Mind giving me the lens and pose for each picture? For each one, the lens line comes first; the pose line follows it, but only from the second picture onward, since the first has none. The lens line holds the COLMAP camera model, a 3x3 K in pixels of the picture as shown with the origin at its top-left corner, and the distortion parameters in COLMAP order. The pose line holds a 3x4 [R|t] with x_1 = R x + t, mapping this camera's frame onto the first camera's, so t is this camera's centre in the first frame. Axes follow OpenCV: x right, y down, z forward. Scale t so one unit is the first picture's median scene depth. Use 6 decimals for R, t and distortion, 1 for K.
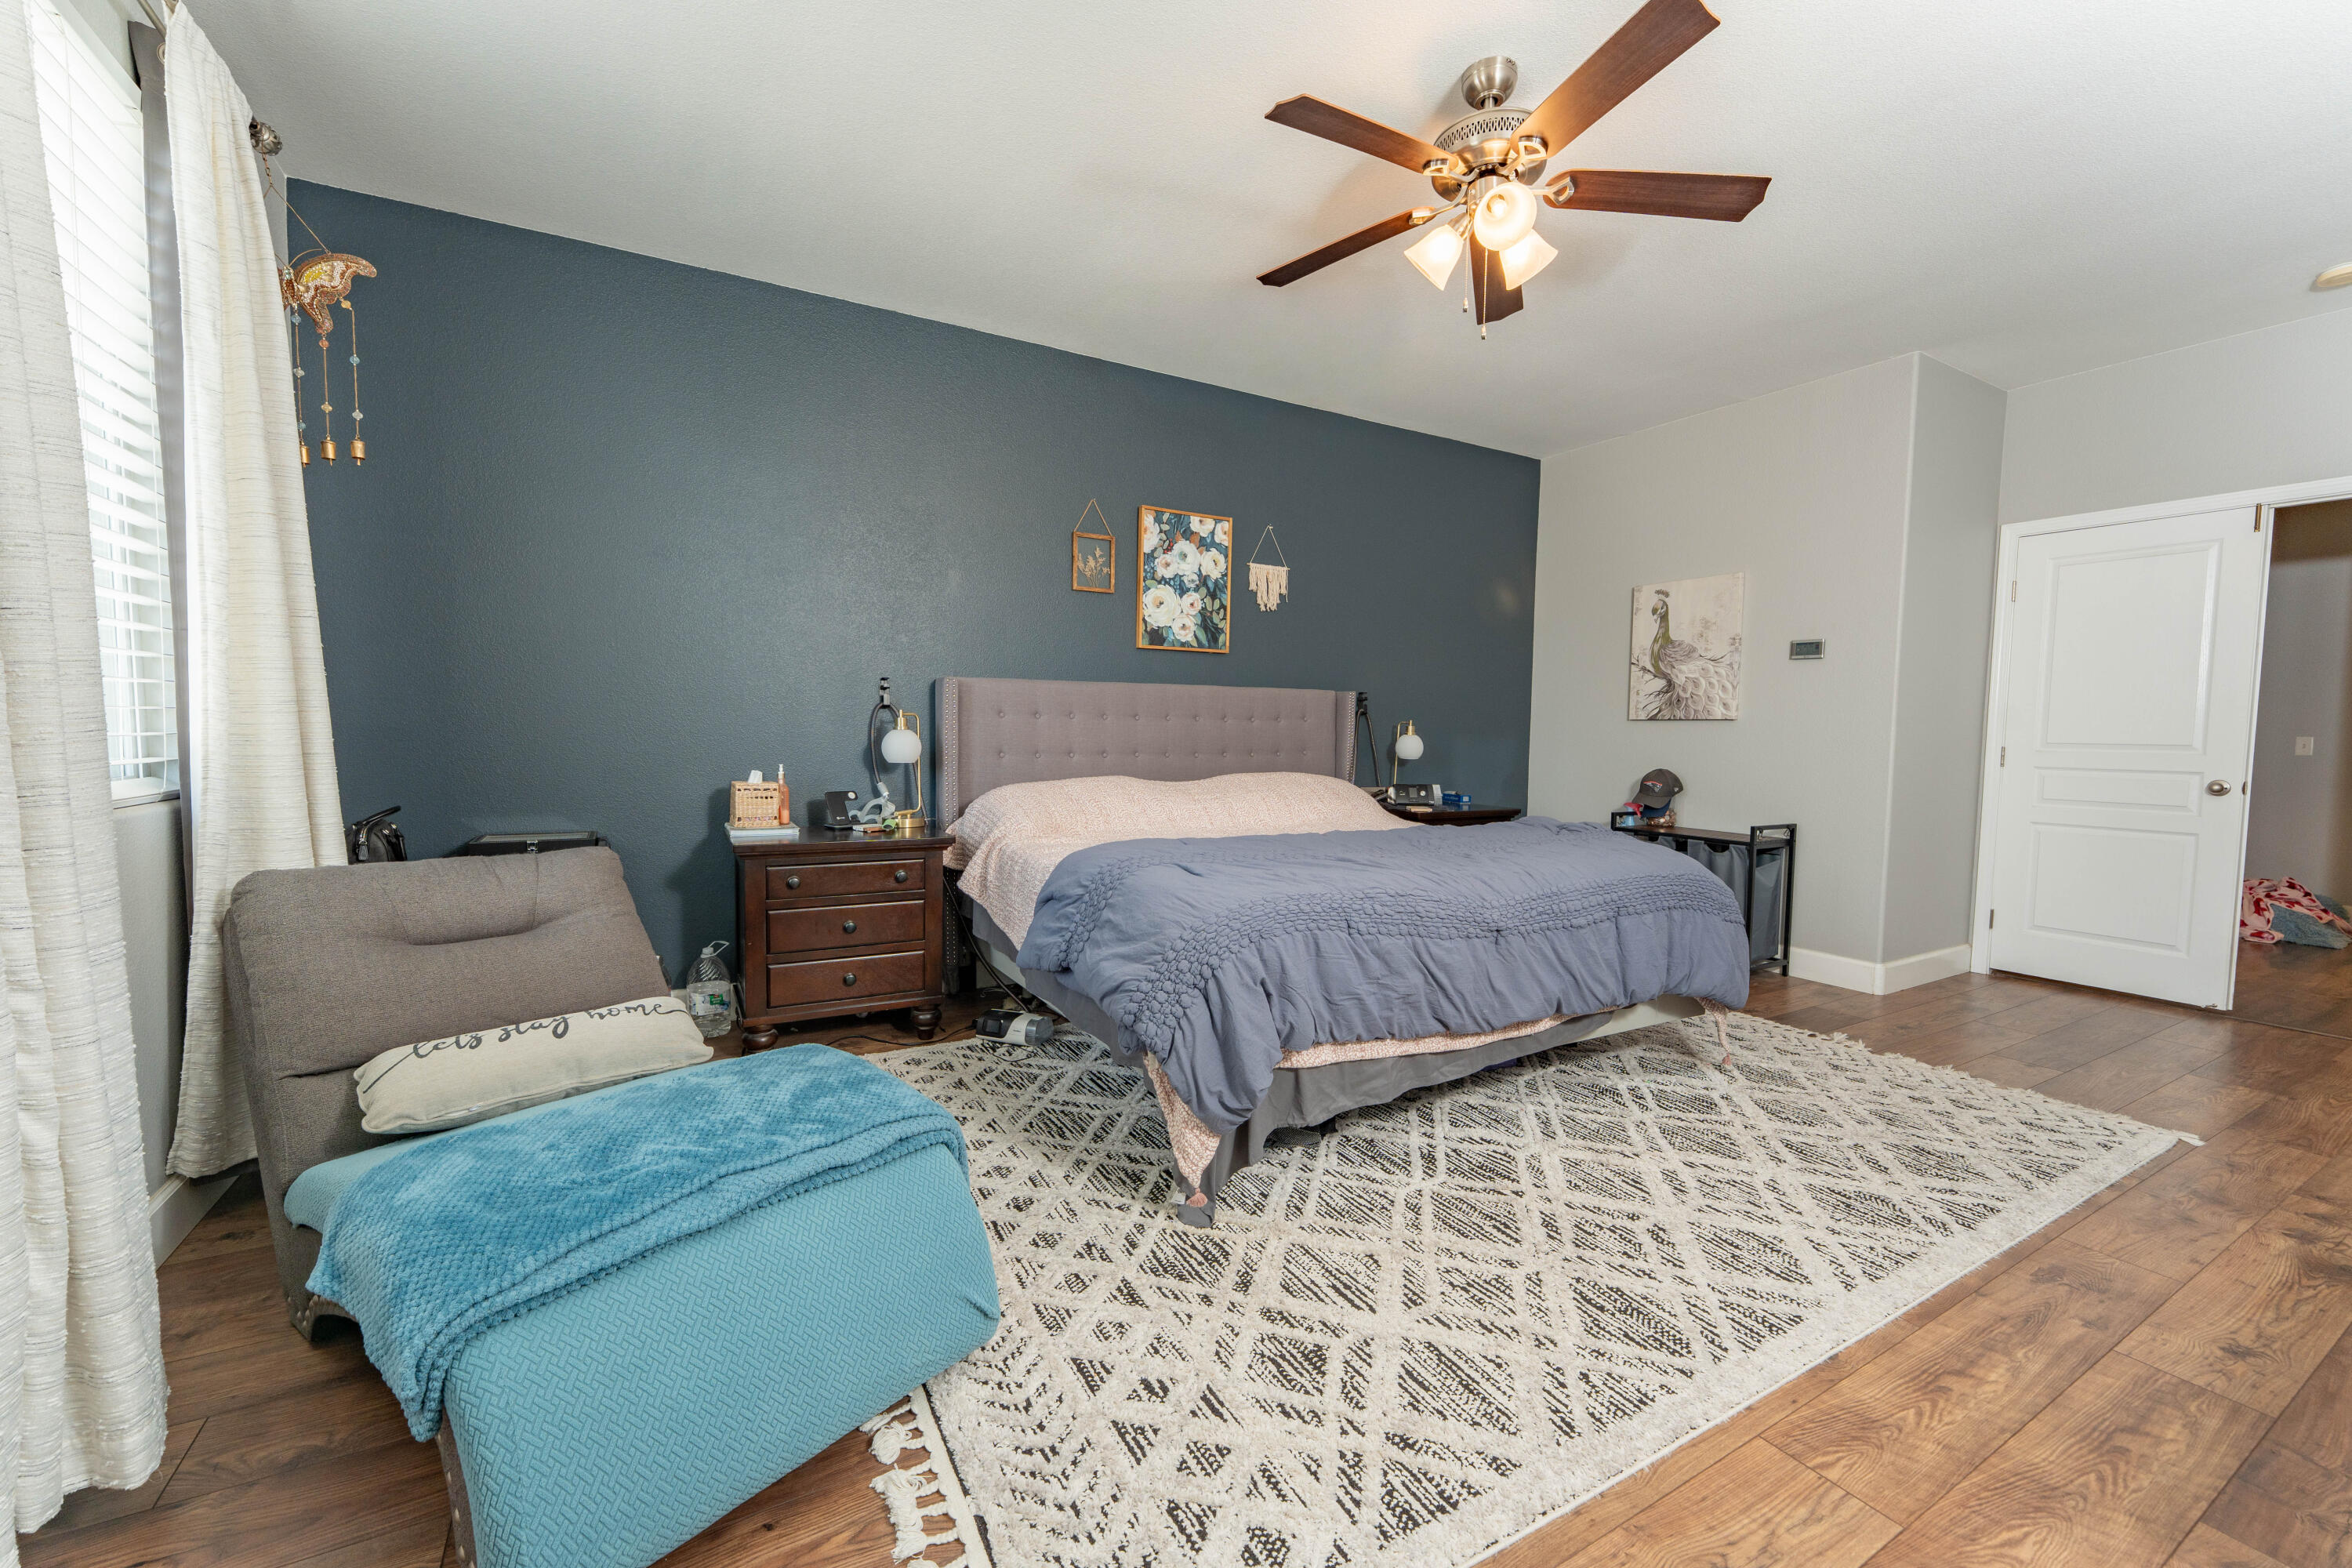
lens RADIAL K [[937.5, 0, 1176.0], [0, 937.5, 784.0], [0, 0, 1]] dist [-0.005269, 0.000347]
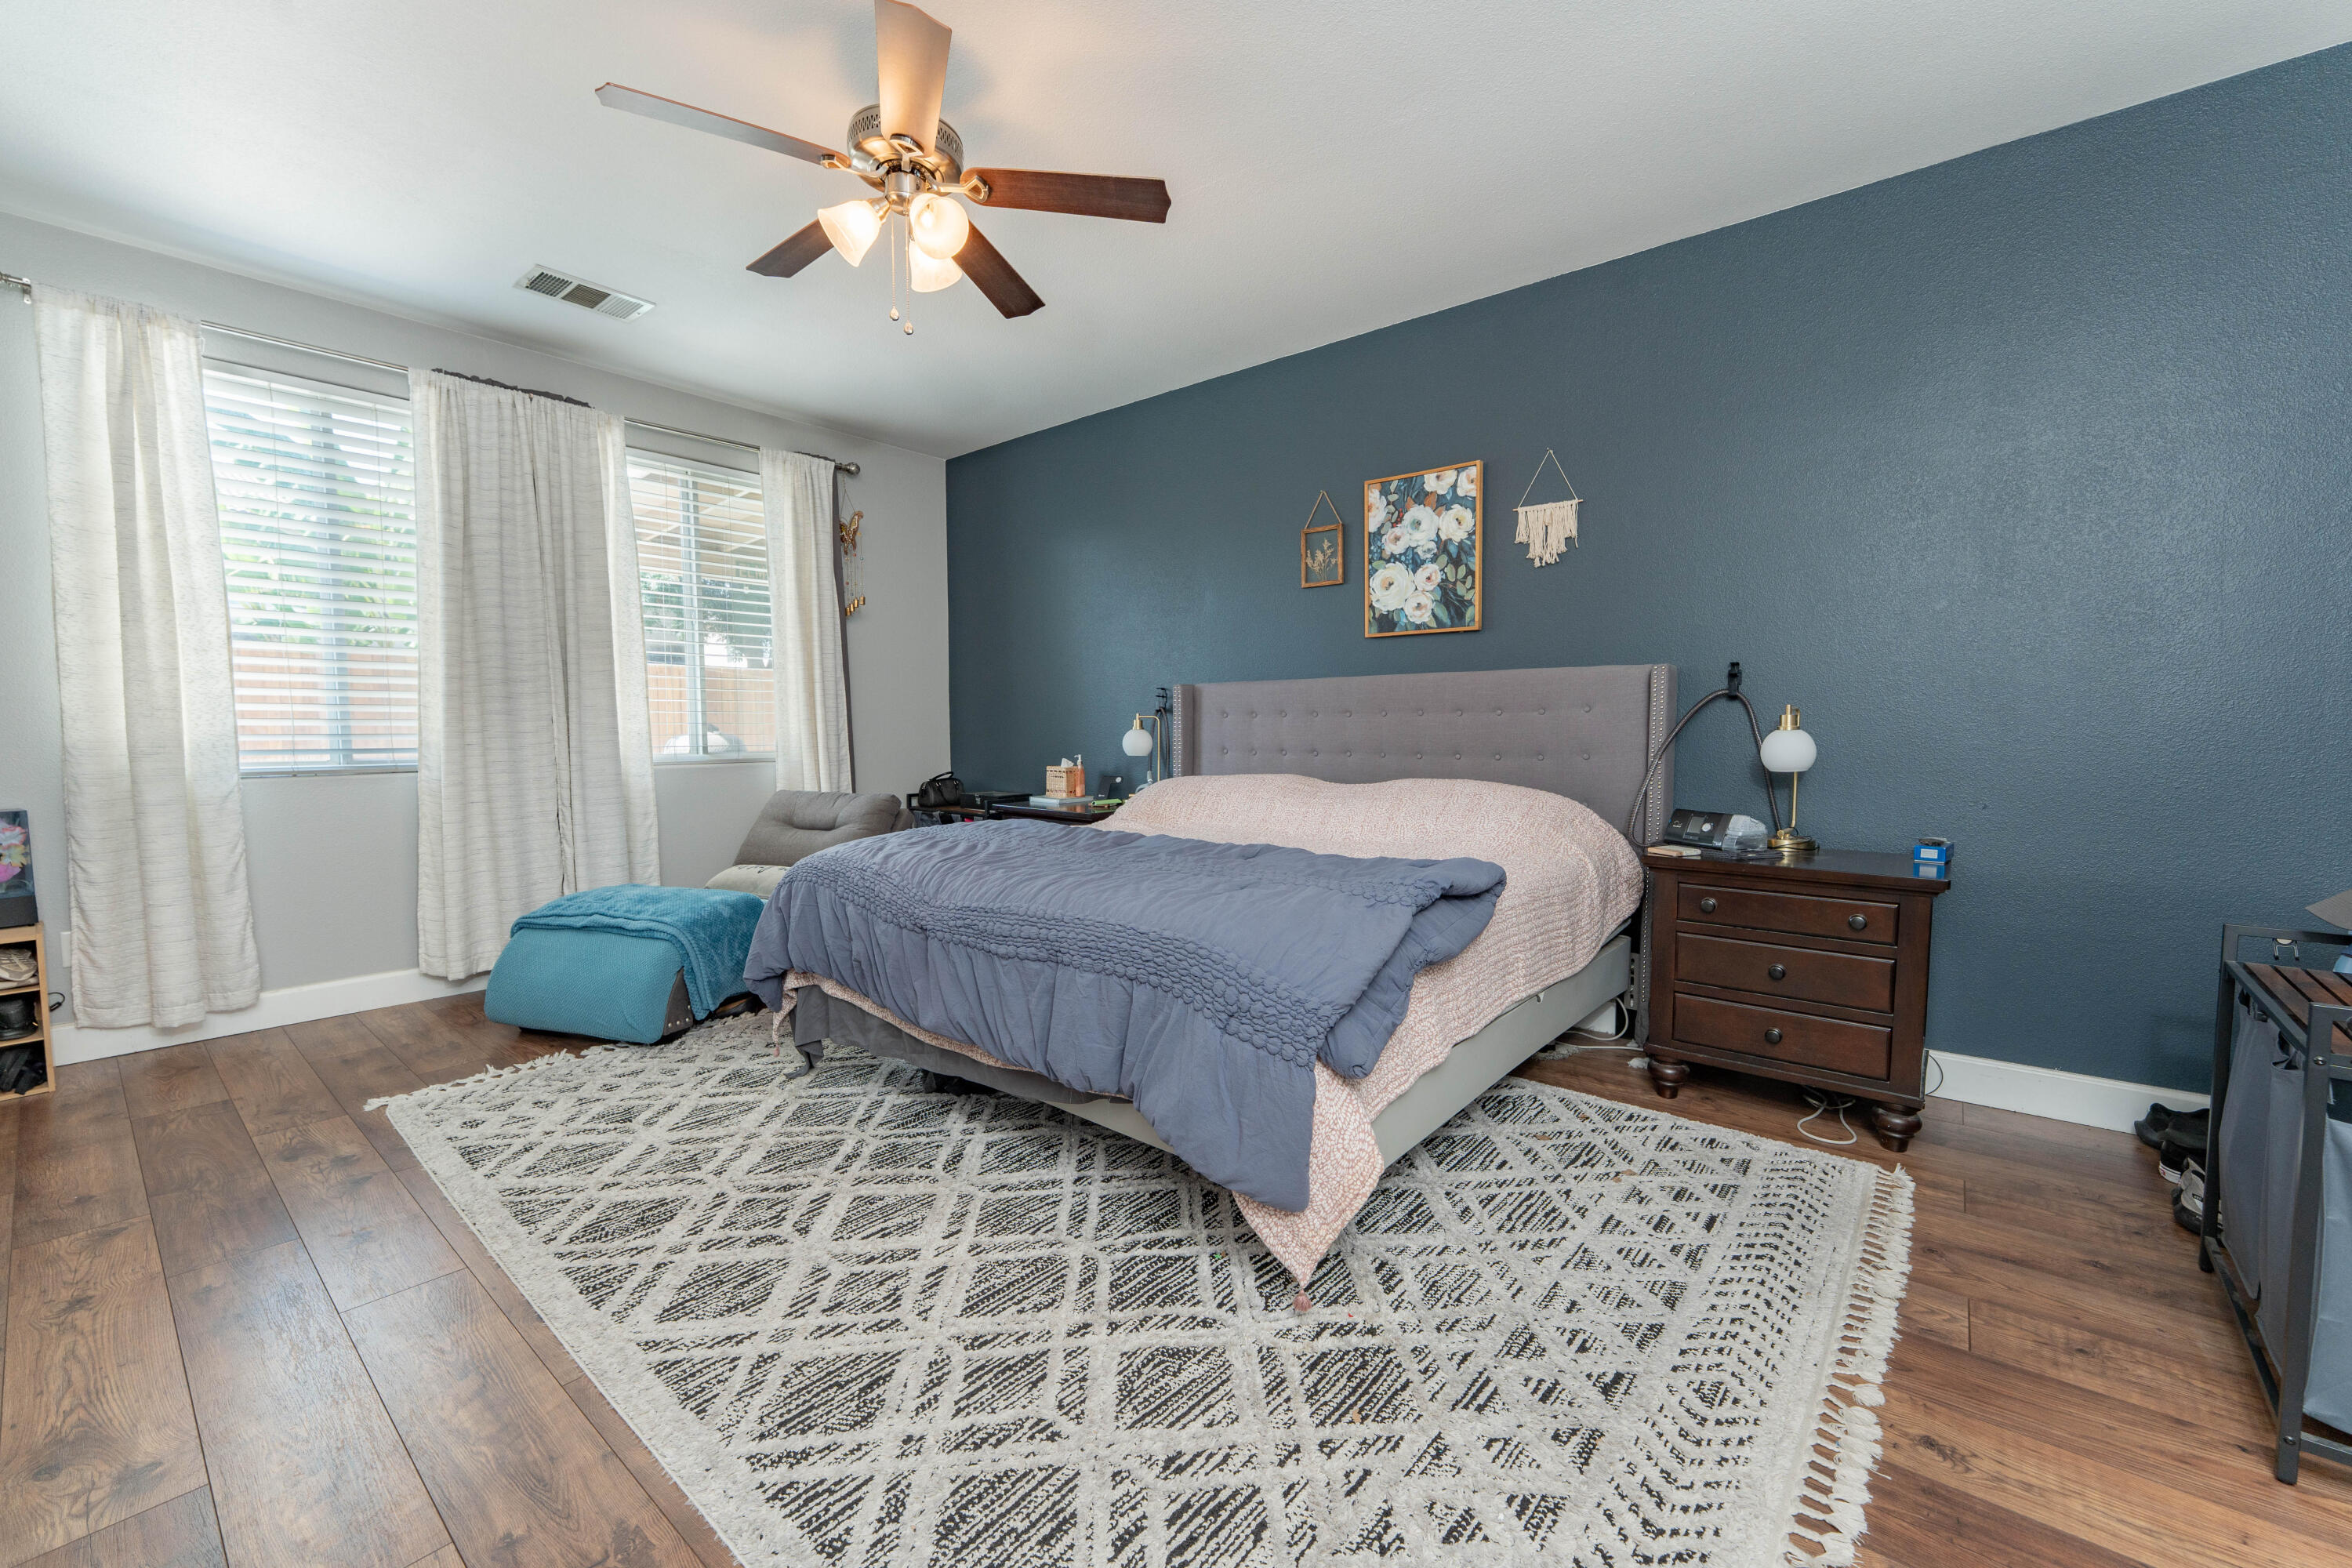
lens RADIAL K [[937.5, 0, 1176.0], [0, 937.5, 784.0], [0, 0, 1]] dist [-0.005269, 0.000347]
pose [[0.349358, 0.043079, -0.935998, 0.743764], [-0.048588, 0.998431, 0.027817, -0.018141], [0.935729, 0.035760, 0.350903, 0.498138]]
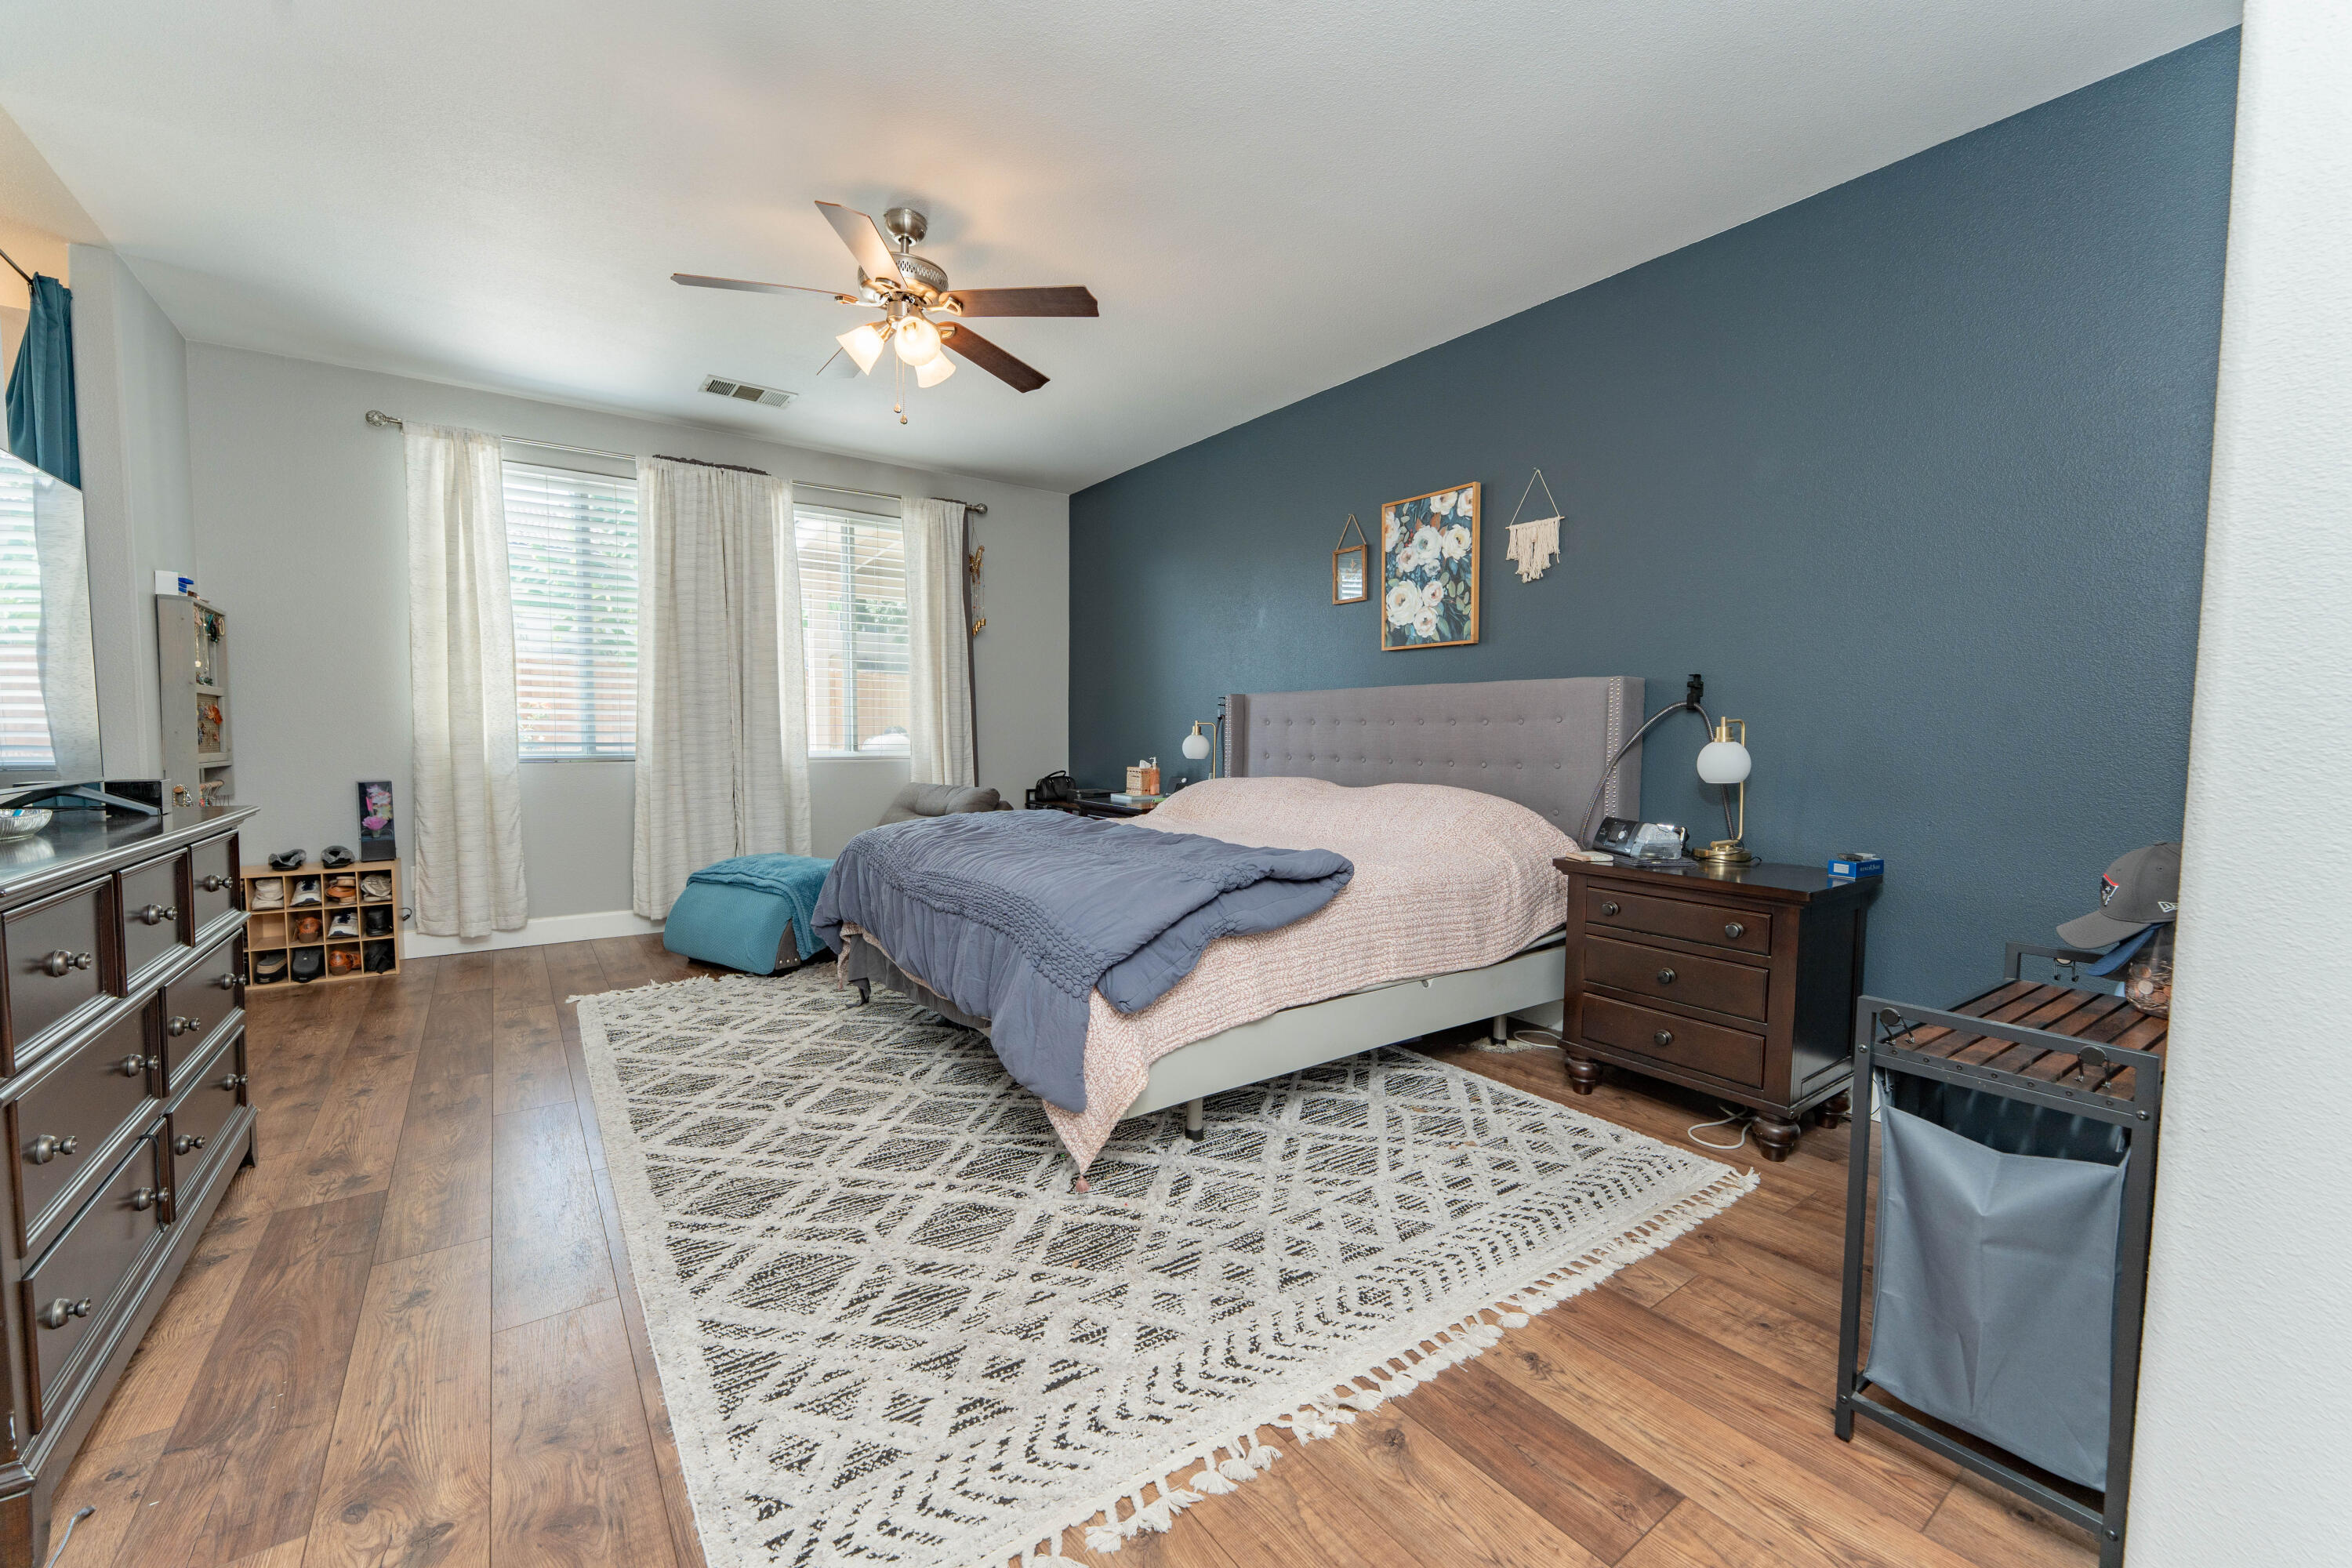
lens RADIAL K [[937.5, 0, 1176.0], [0, 937.5, 784.0], [0, 0, 1]] dist [-0.005269, 0.000347]
pose [[0.106208, 0.042807, -0.993422, 0.893985], [-0.065723, 0.997190, 0.035942, -0.027122], [0.992170, 0.061473, 0.108723, 0.673673]]
